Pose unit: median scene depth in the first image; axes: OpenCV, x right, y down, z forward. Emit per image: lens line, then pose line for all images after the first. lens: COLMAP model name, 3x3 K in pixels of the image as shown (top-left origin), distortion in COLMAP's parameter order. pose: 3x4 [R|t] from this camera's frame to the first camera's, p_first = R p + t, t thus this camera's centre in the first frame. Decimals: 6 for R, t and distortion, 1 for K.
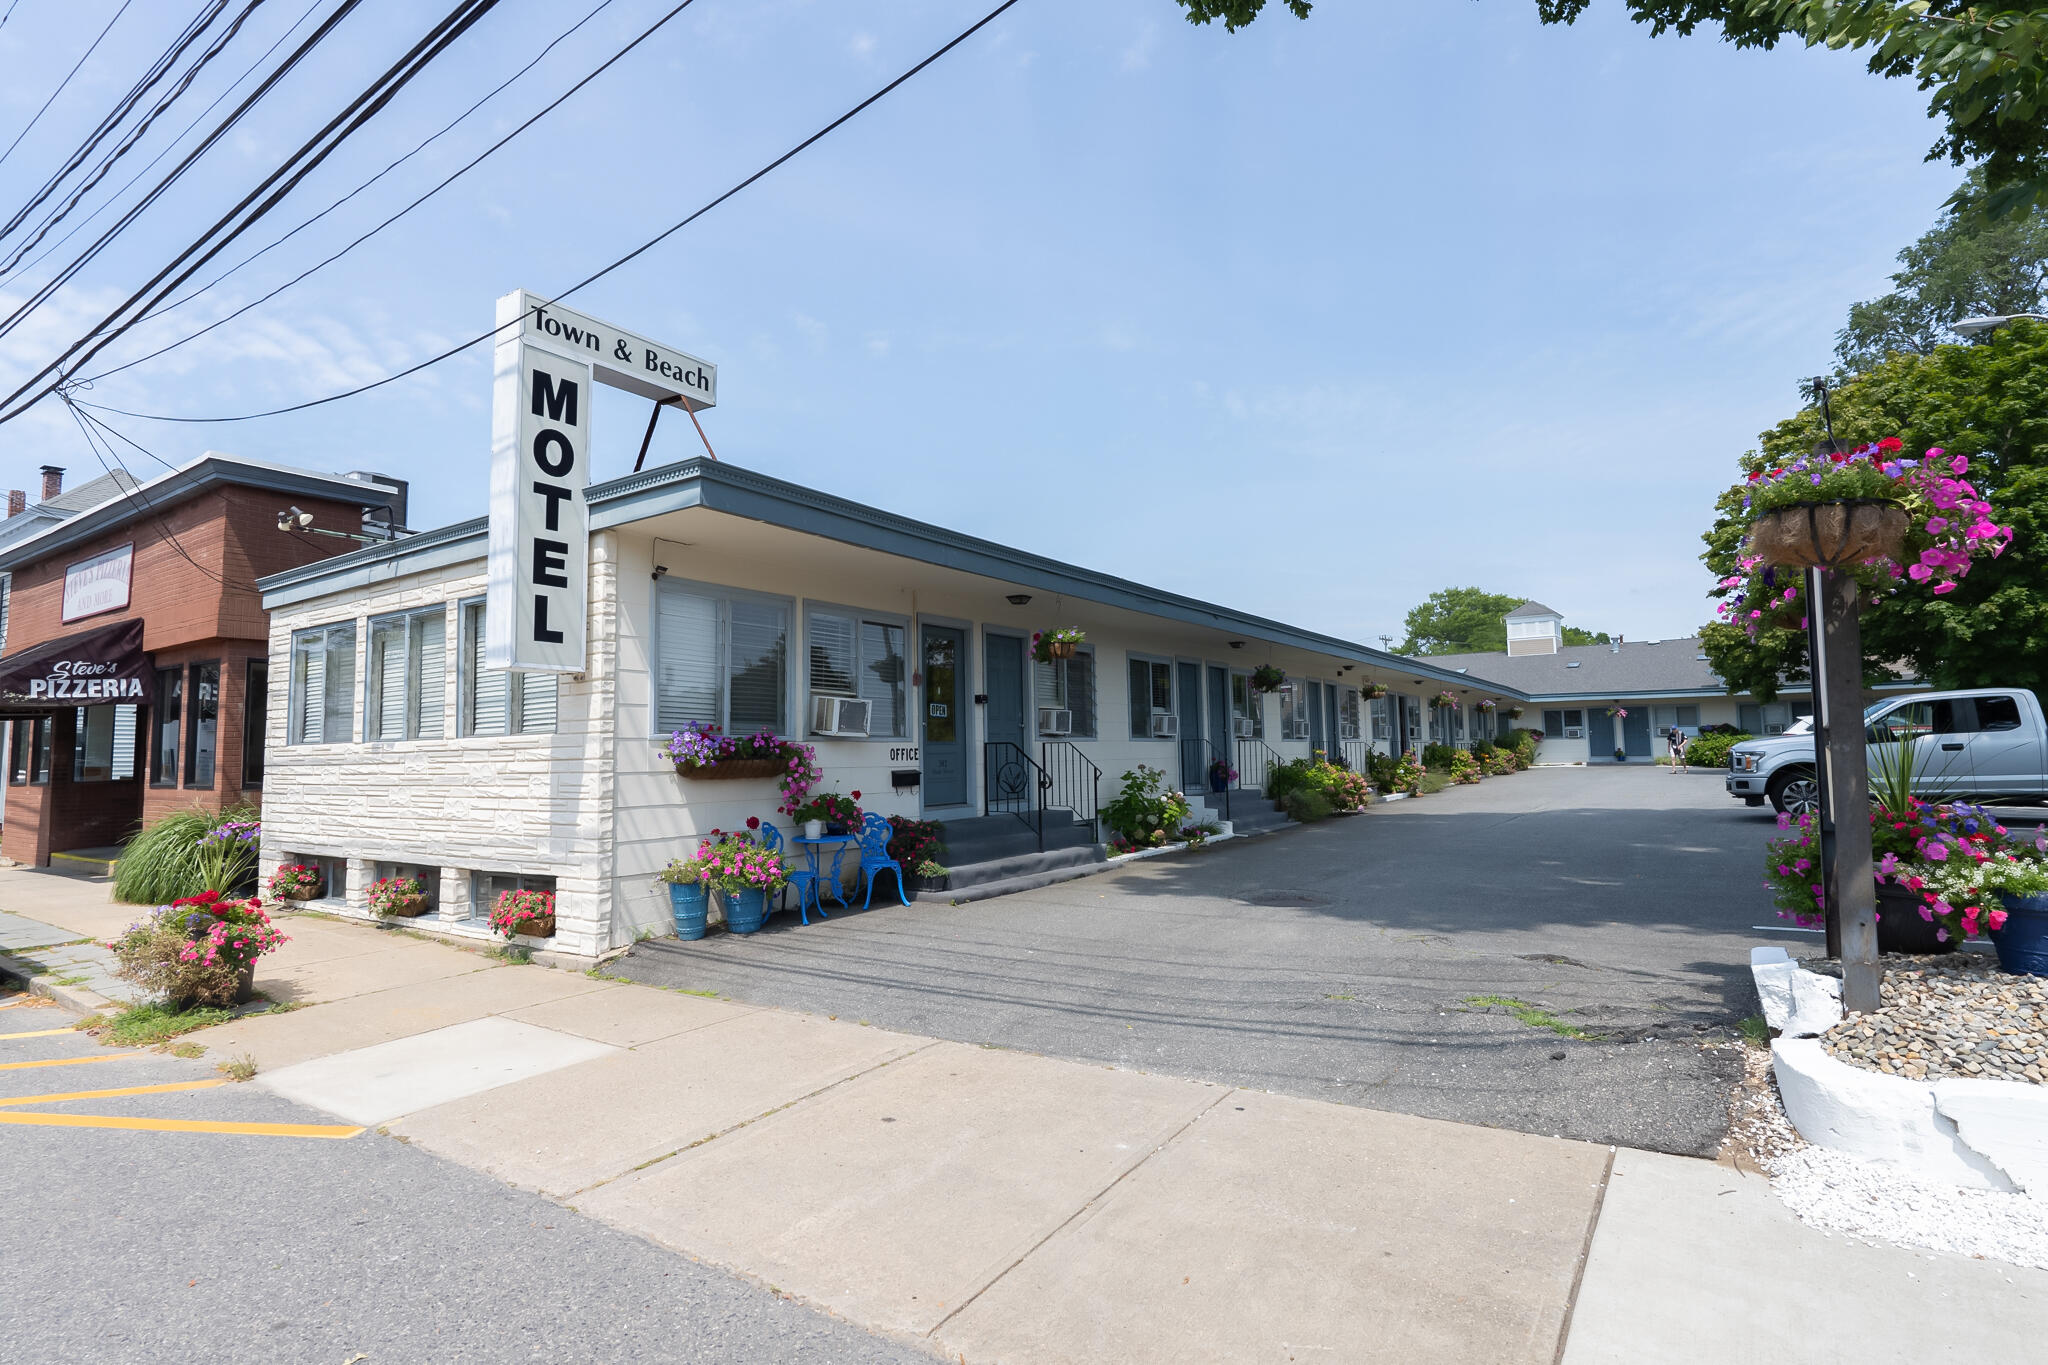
lens RADIAL K [[968.3, 0, 1024.0], [0, 968.3, 682.5], [0, 0, 1]] dist [0.000954, 0.000030]
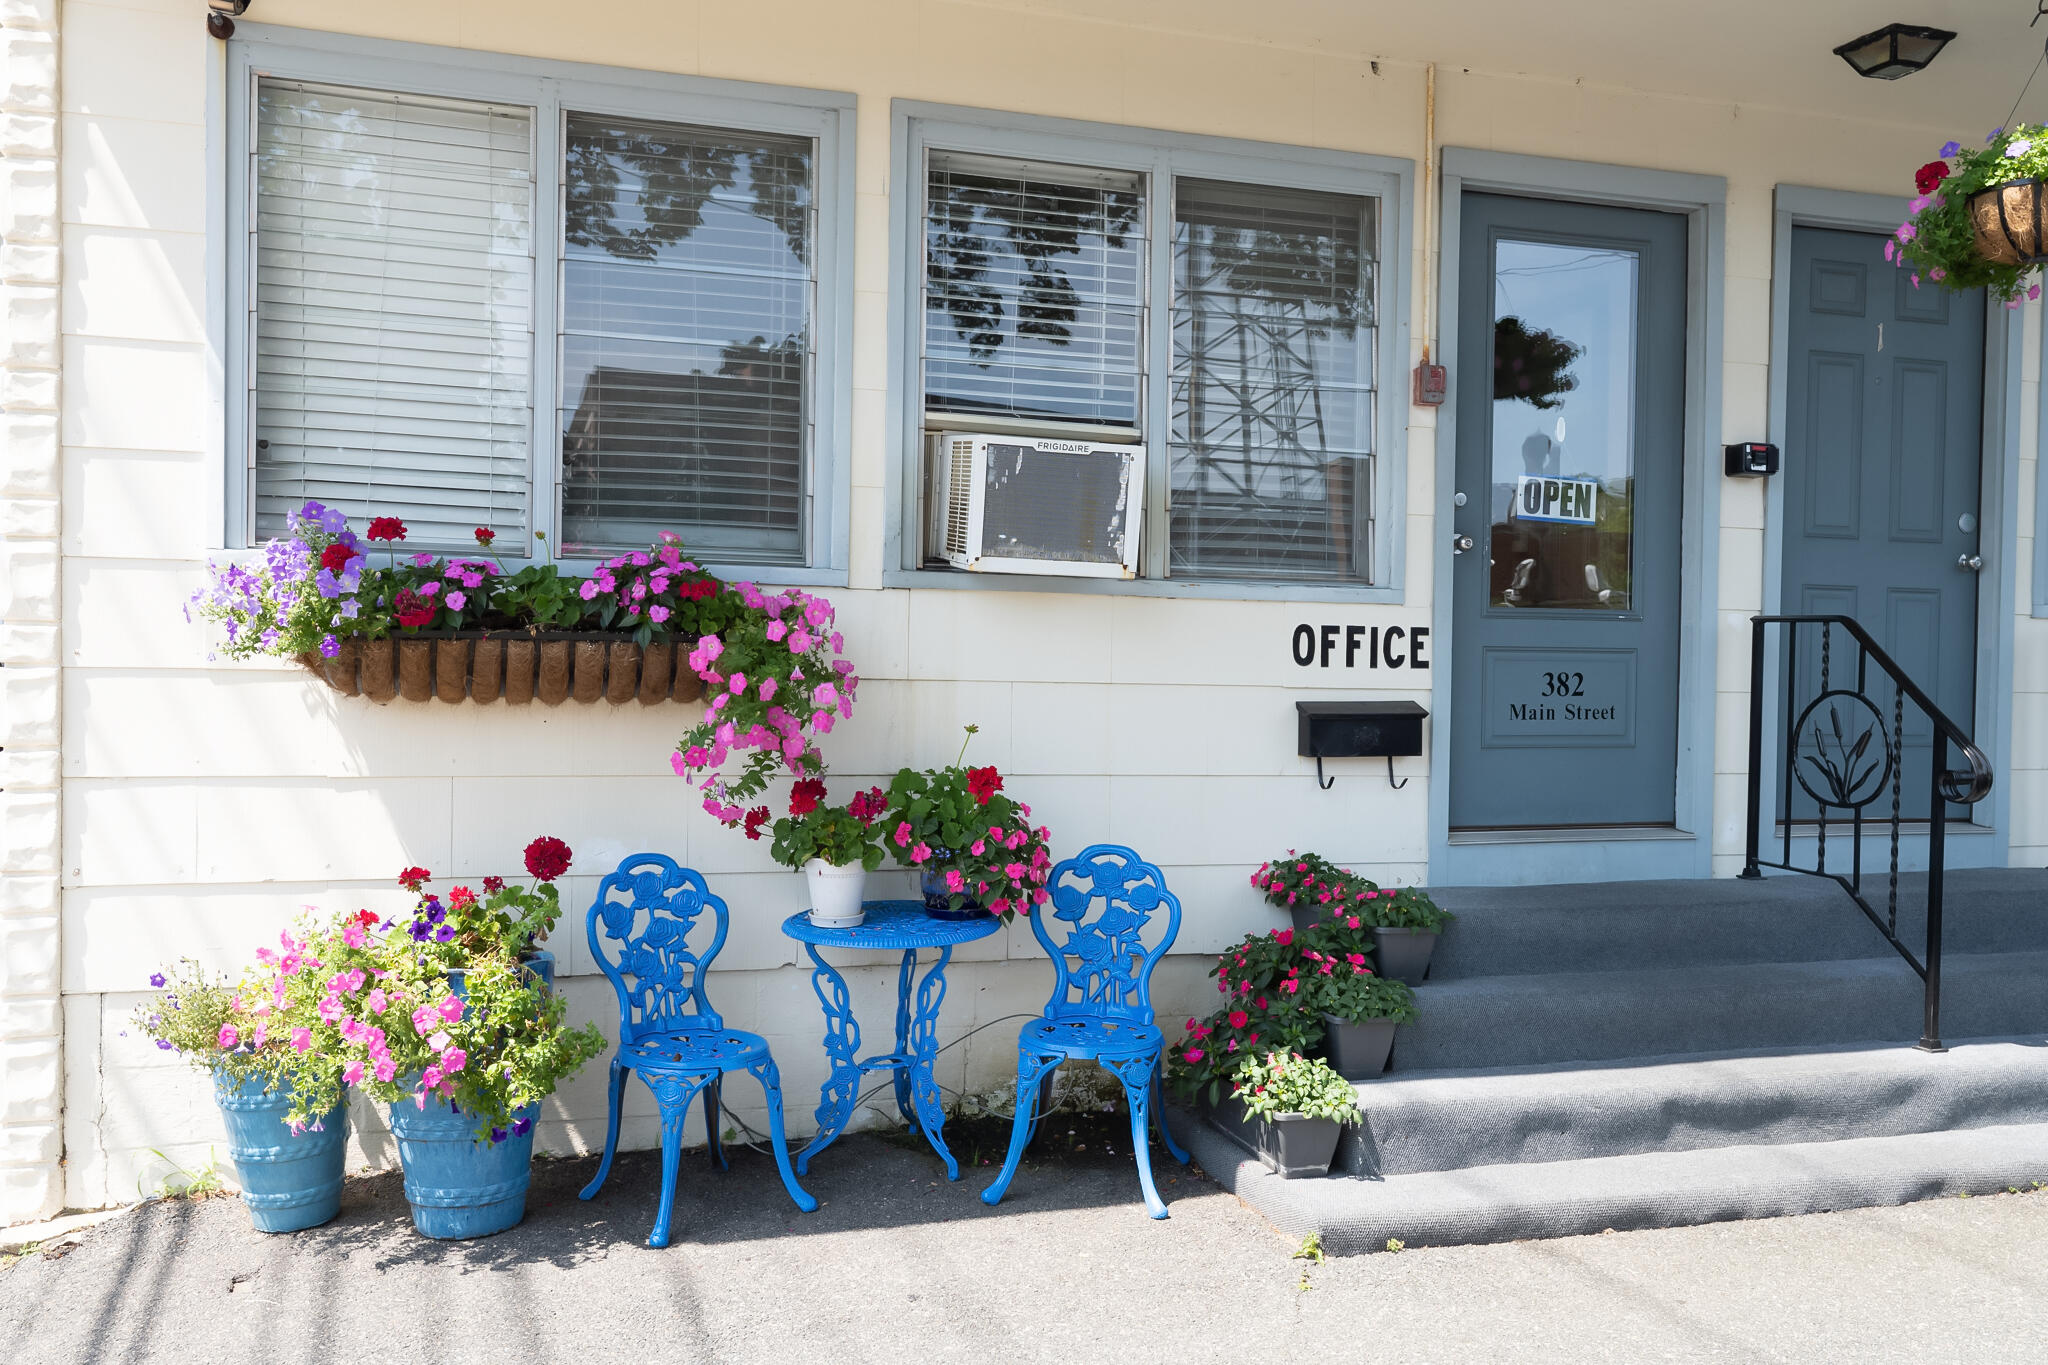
lens RADIAL K [[1708.6, 0, 1024.0], [0, 1708.6, 682.5], [0, 0, 1]] dist [-0.001698, 0.001991]
pose [[0.773120, 0.039212, -0.633046, 0.122654], [0.018439, 0.996276, 0.084231, 0.041363], [0.633992, -0.076793, 0.769518, 0.556942]]
